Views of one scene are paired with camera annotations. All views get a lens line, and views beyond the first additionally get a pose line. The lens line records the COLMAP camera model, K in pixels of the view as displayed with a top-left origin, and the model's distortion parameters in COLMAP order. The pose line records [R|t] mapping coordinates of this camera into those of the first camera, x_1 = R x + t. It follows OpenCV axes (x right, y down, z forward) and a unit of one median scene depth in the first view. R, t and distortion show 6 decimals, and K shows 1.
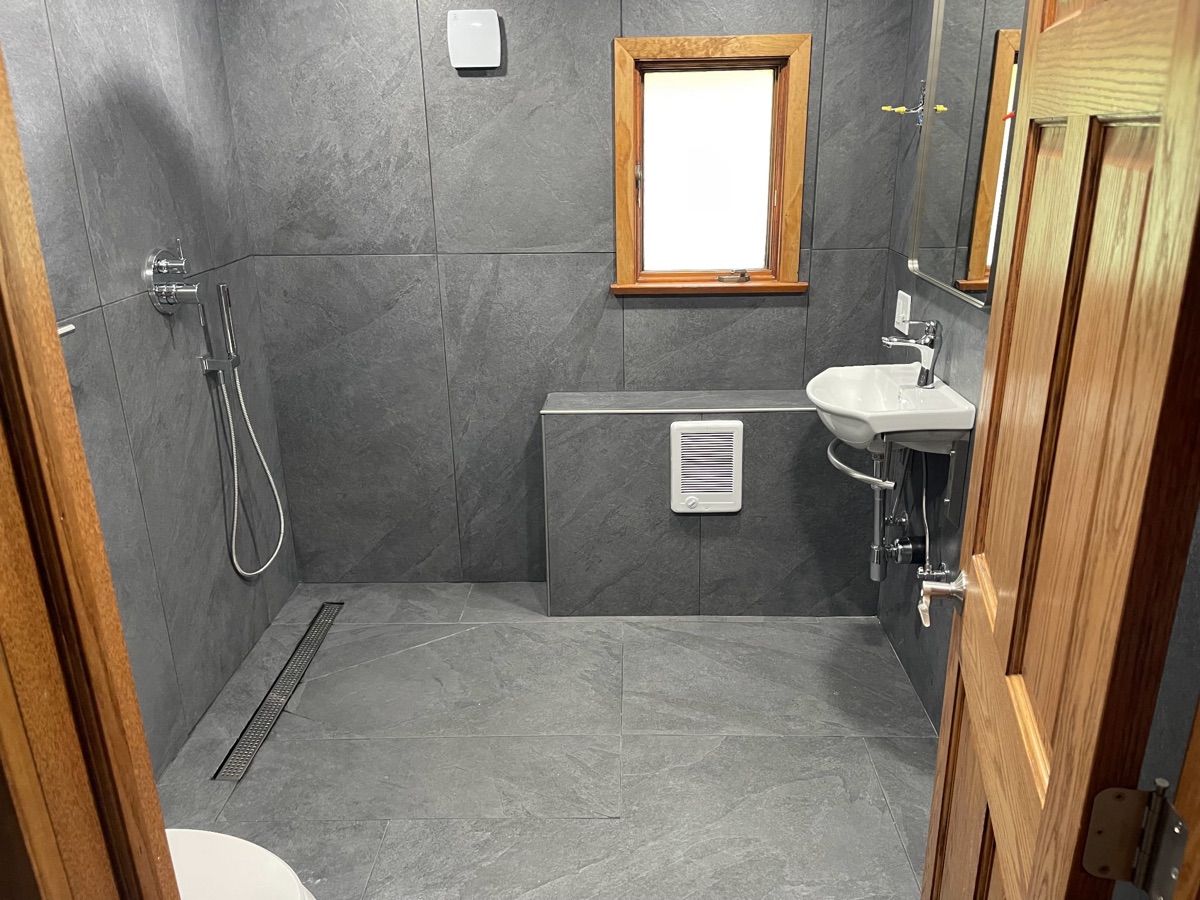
lens RADIAL K [[855.0, 0, 600.0], [0, 855.0, 450.0], [0, 0, 1]] dist [0.050350, -0.038484]
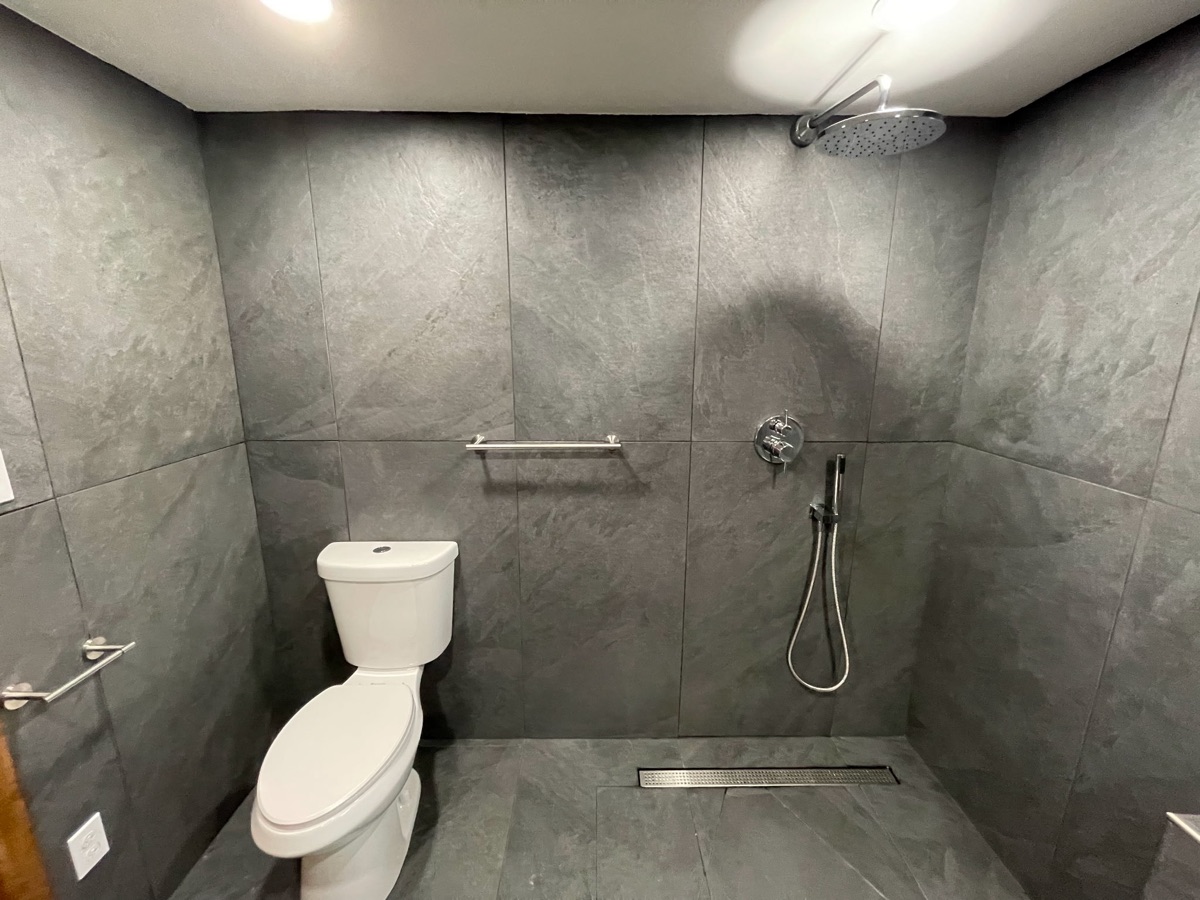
lens RADIAL K [[485.5, 0, 600.0], [0, 485.5, 450.0], [0, 0, 1]] dist [-0.000619, -0.000240]
pose [[0.056276, 0.241628, -0.968736, 0.154617], [-0.355072, 0.911685, 0.206771, -0.192464], [0.933143, 0.332335, 0.137102, 0.538085]]
